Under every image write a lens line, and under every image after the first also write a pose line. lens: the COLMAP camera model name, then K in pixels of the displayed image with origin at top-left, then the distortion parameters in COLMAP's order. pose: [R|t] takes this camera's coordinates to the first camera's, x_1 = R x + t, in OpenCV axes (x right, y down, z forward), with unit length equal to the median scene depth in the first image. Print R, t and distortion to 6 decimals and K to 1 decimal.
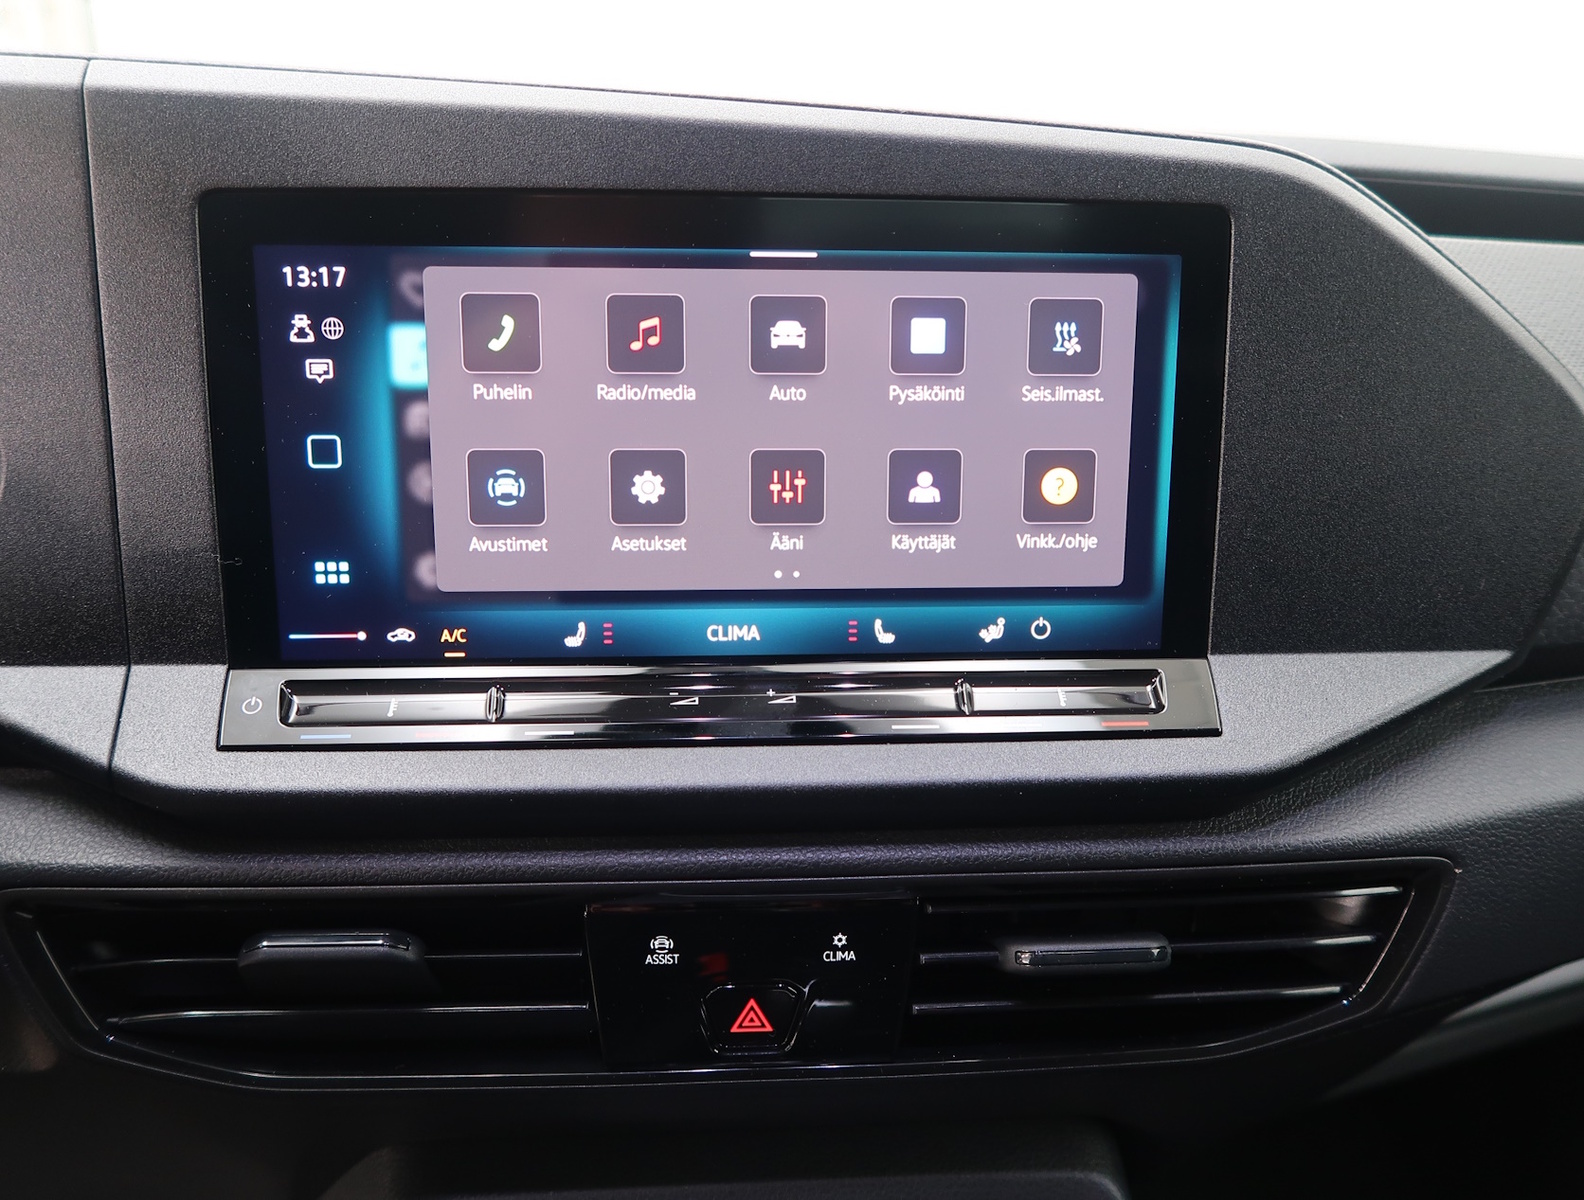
lens RADIAL K [[1203.9, 0, 792.0], [0, 1203.9, 600.0], [0, 0, 1]] dist [0.005999, 0.000548]
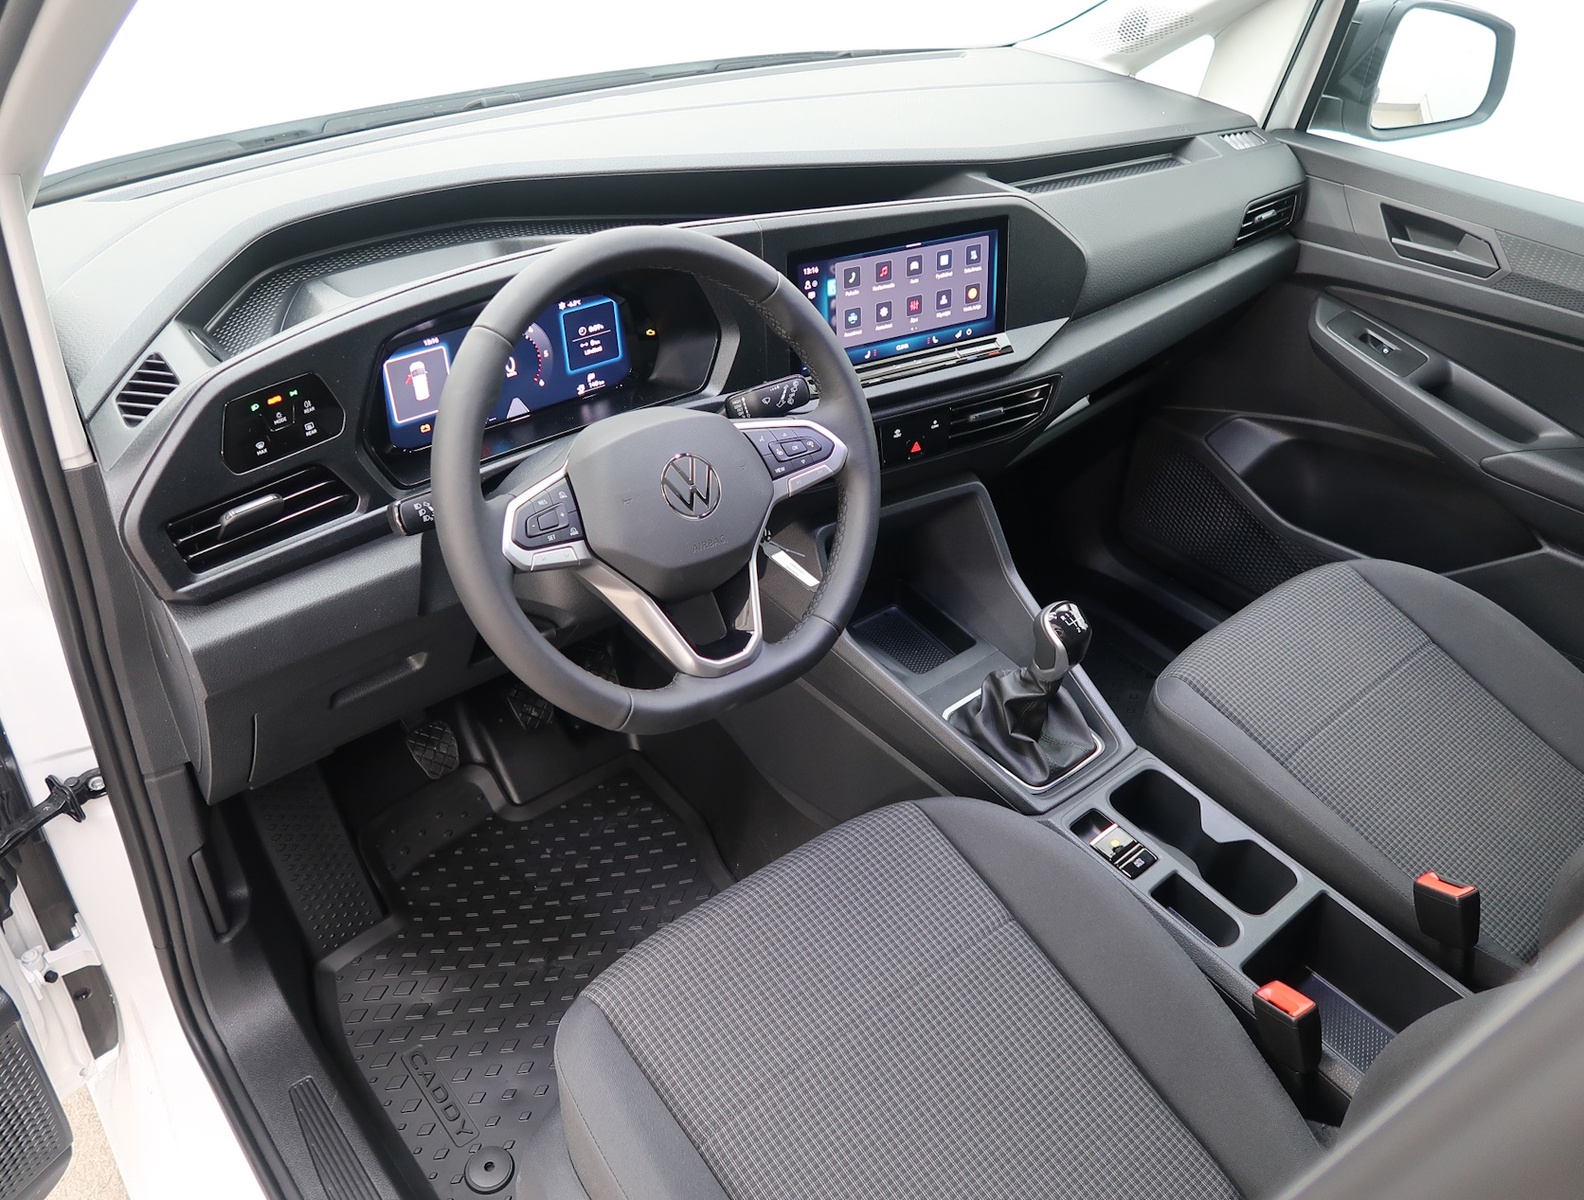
lens RADIAL K [[1203.9, 0, 792.0], [0, 1203.9, 600.0], [0, 0, 1]] dist [0.005999, 0.000548]
pose [[0.895146, -0.247938, 0.370460, -1.982489], [0.131098, 0.940721, 0.312823, -0.458876], [-0.426060, -0.231455, 0.874586, -2.361448]]
